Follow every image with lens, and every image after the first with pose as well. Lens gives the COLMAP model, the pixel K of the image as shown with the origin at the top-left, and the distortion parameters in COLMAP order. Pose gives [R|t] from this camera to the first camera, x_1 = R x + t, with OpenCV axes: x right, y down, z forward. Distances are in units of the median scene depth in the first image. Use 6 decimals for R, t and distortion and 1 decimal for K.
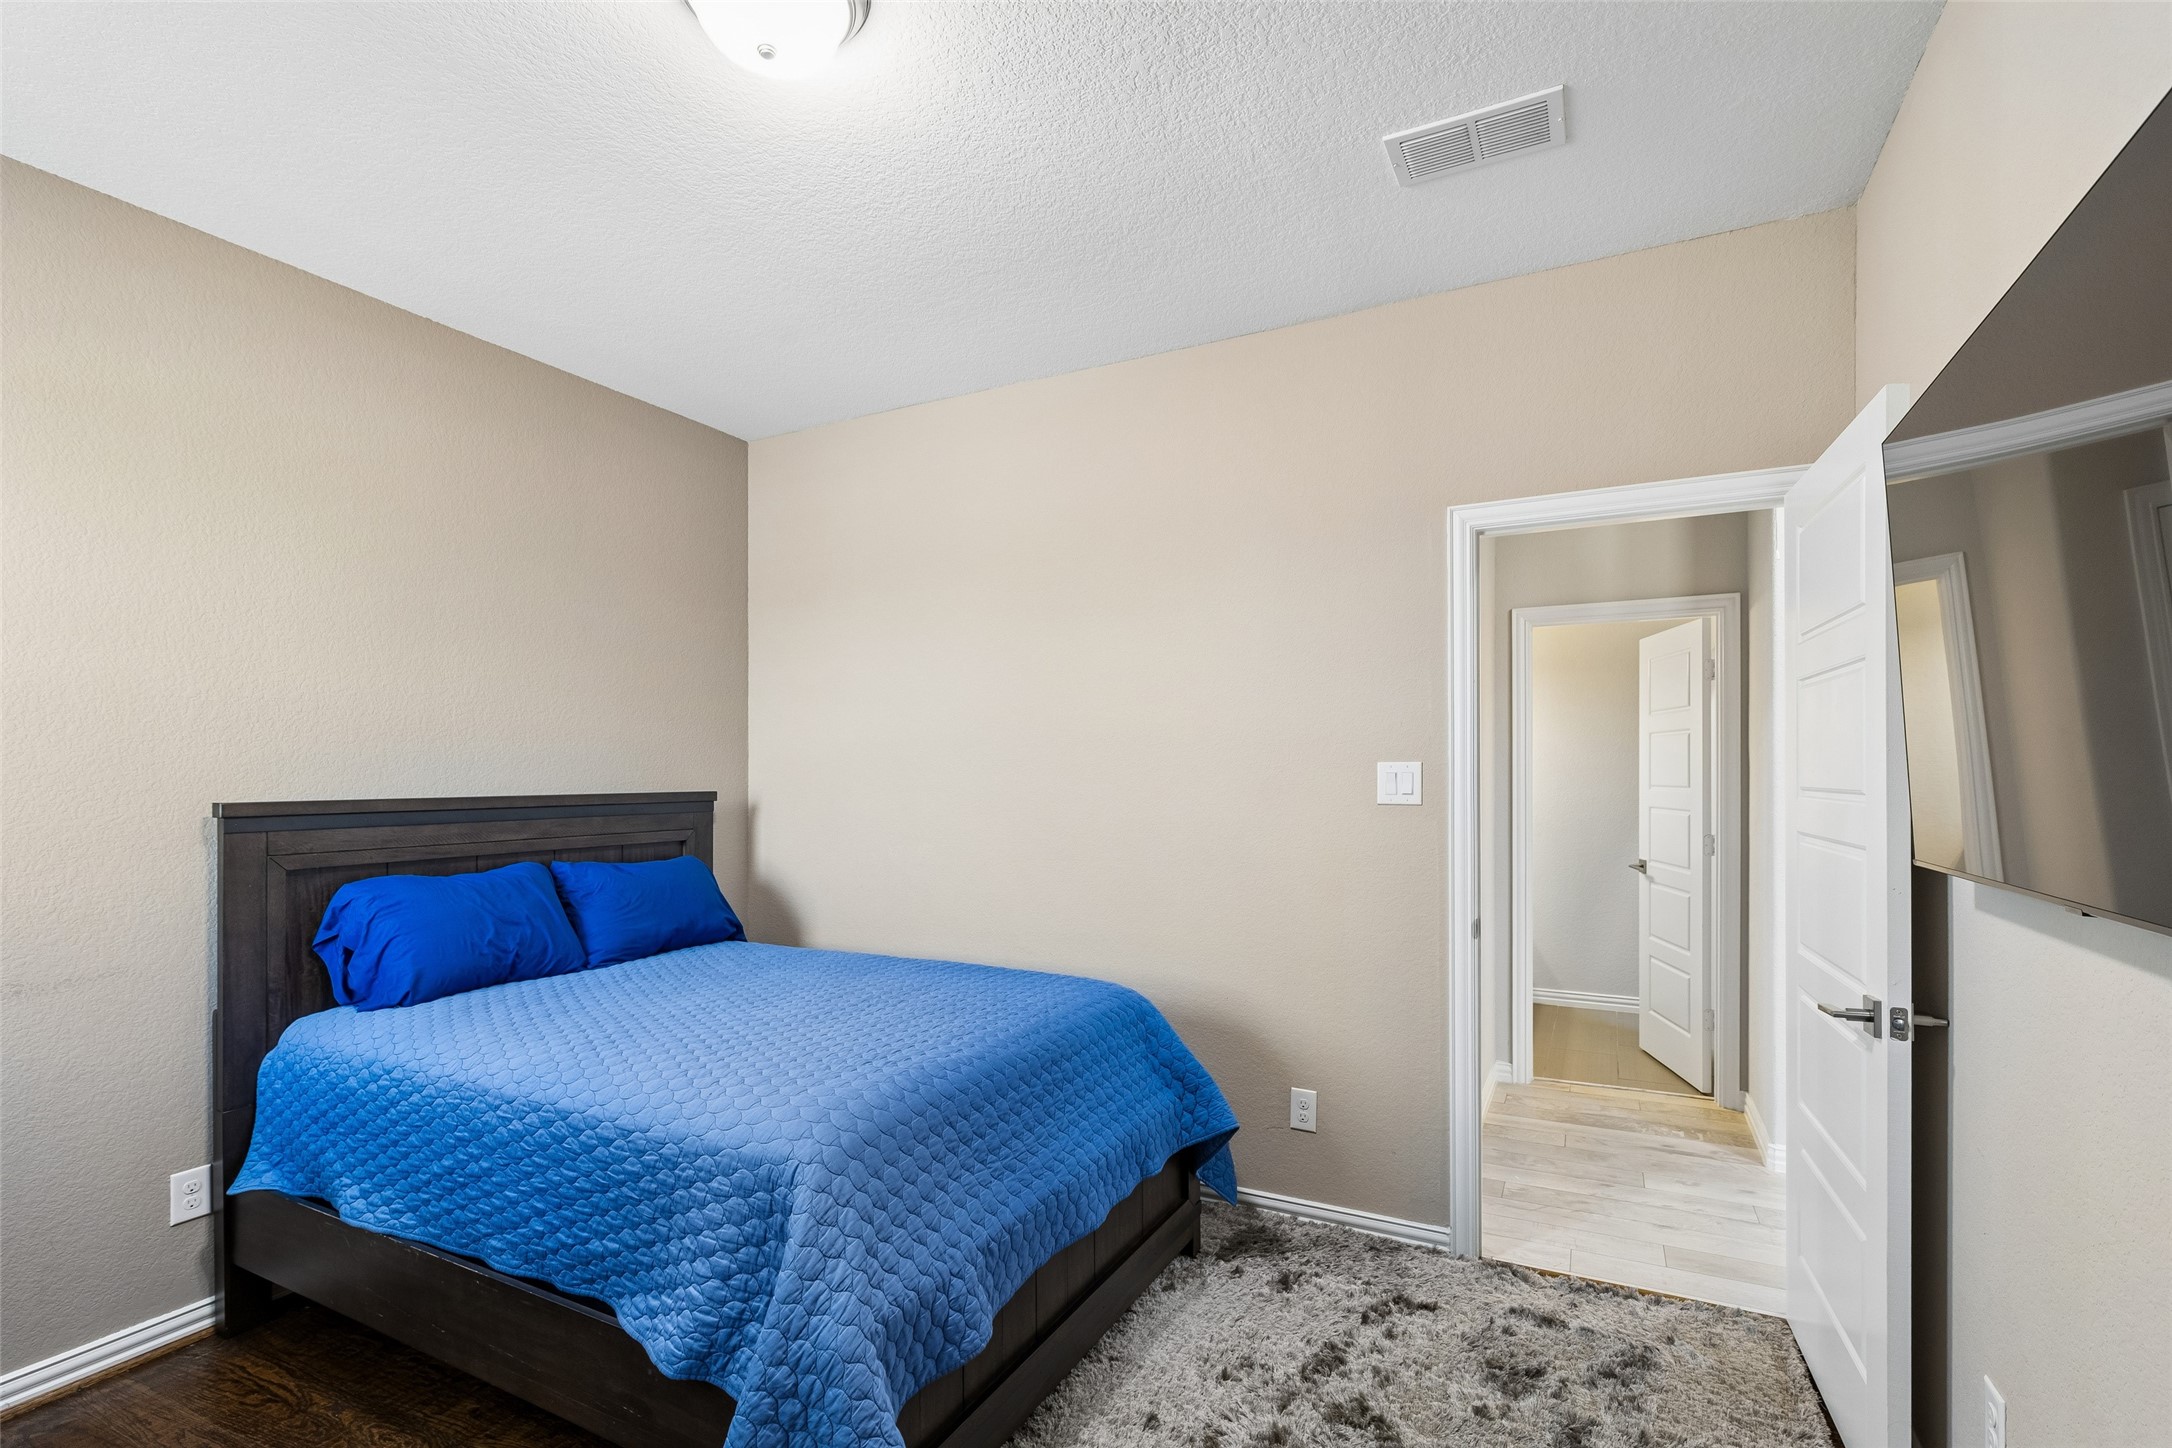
lens RADIAL K [[984.5, 0, 1100.8], [0, 984.5, 738.0], [0, 0, 1]] dist [0.007805, -0.000414]
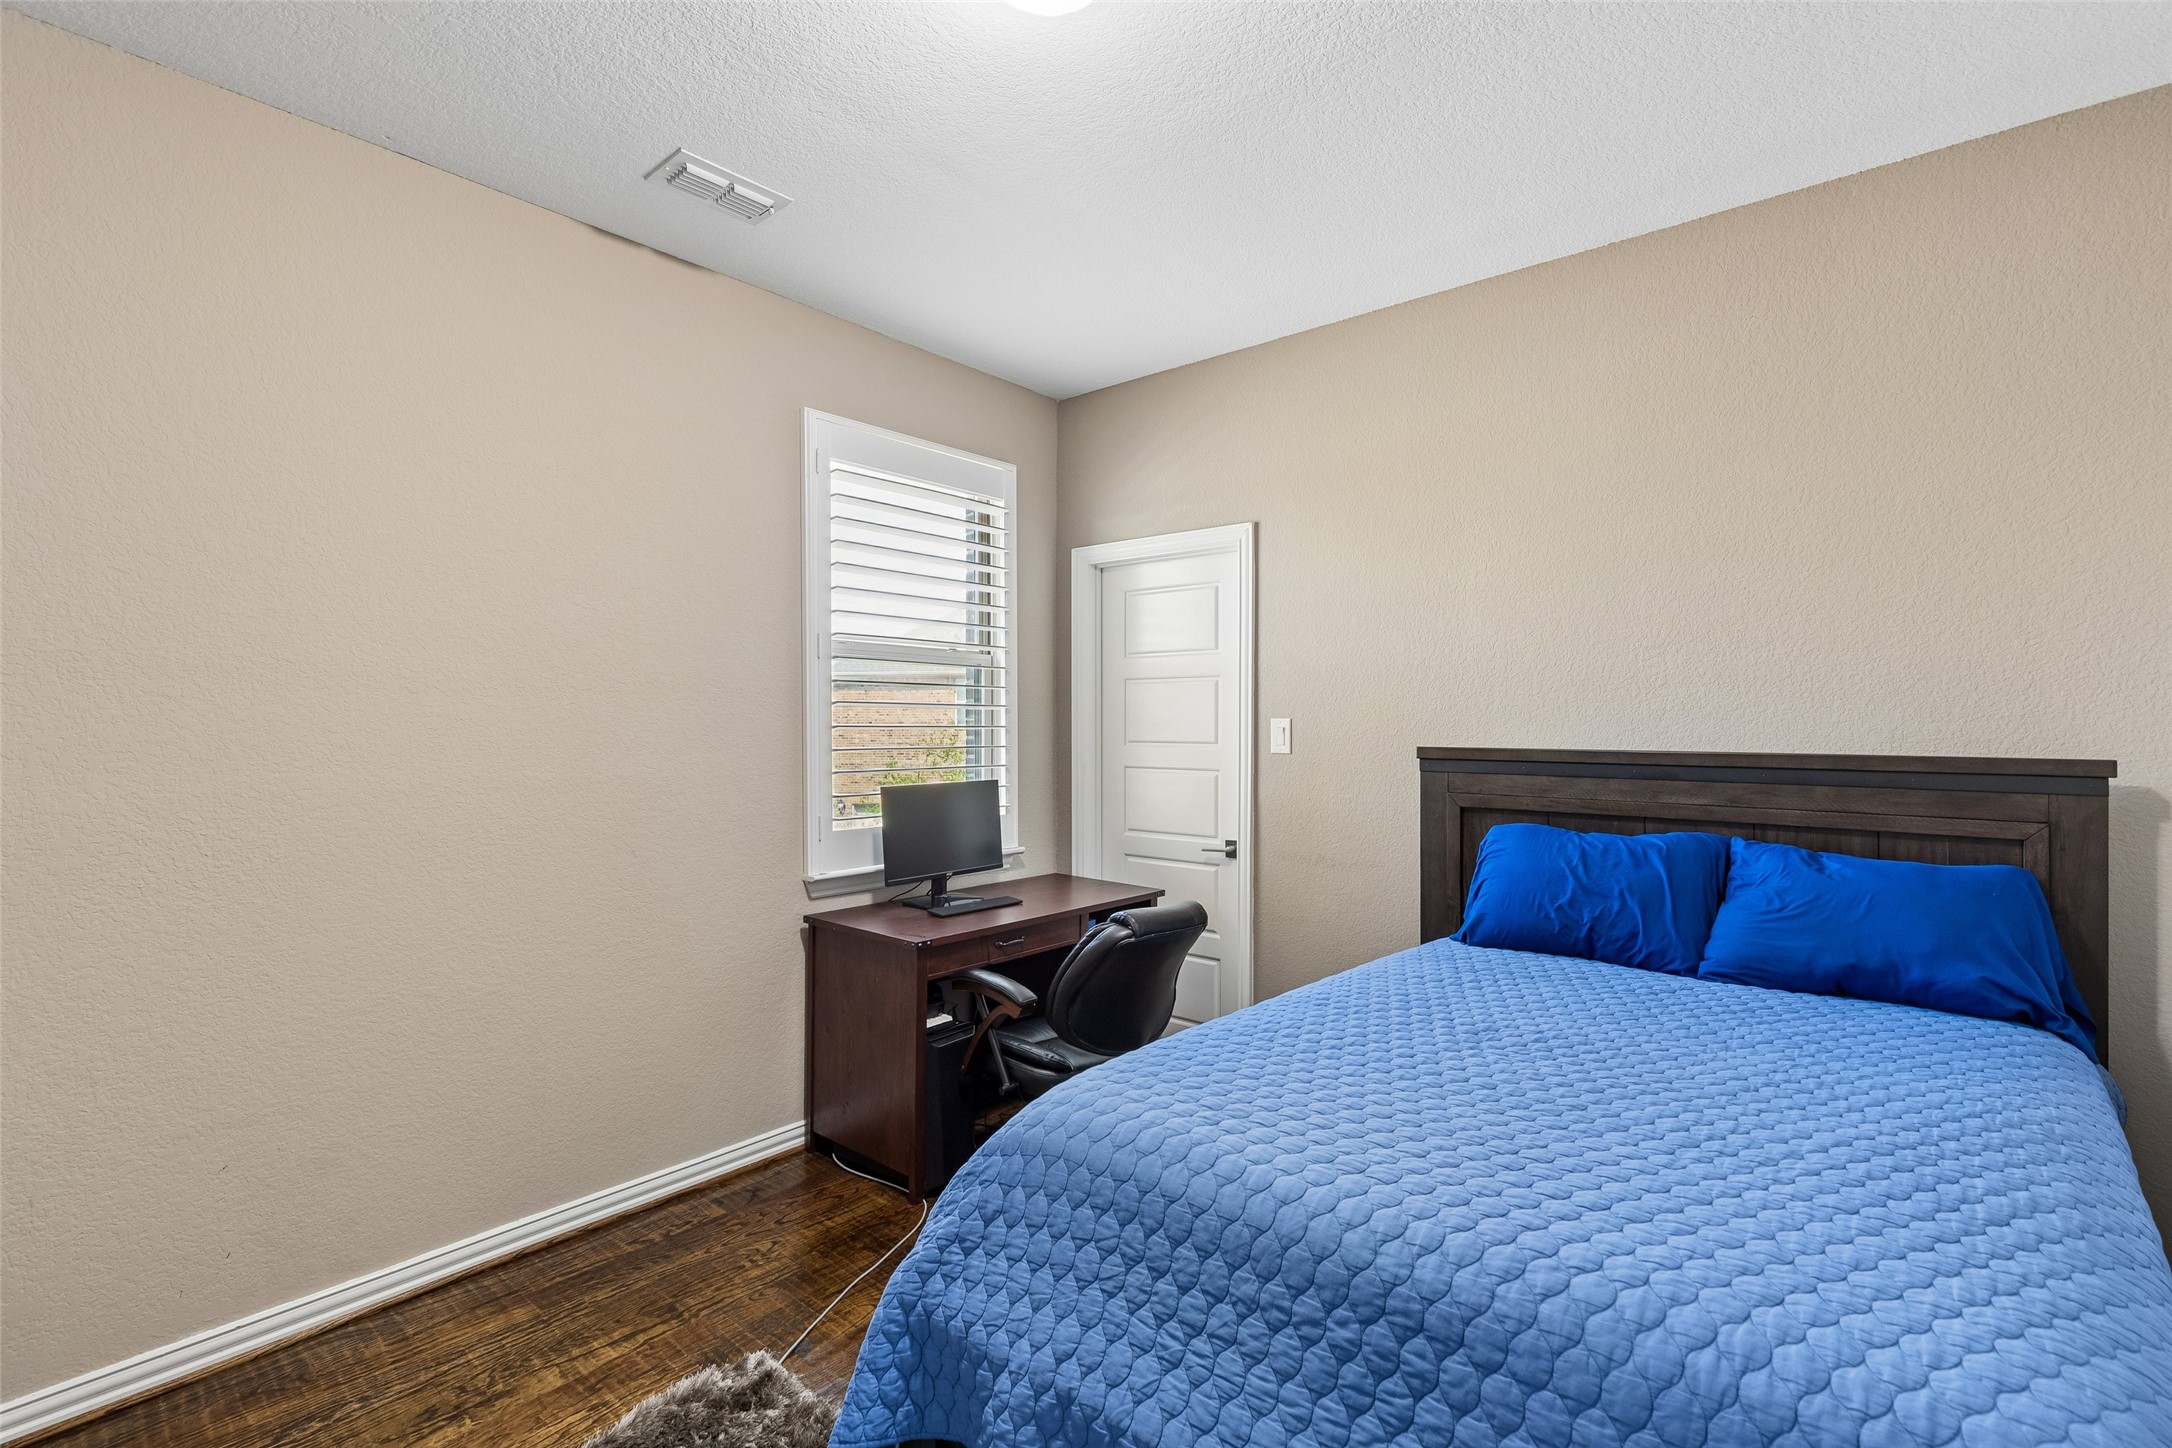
lens RADIAL K [[984.5, 0, 1100.8], [0, 984.5, 738.0], [0, 0, 1]] dist [0.007805, -0.000414]
pose [[-0.219370, 0.015822, -0.975513, 0.342643], [0.028350, 0.999550, 0.009837, 0.026411], [0.975230, -0.025497, -0.219720, 0.738028]]
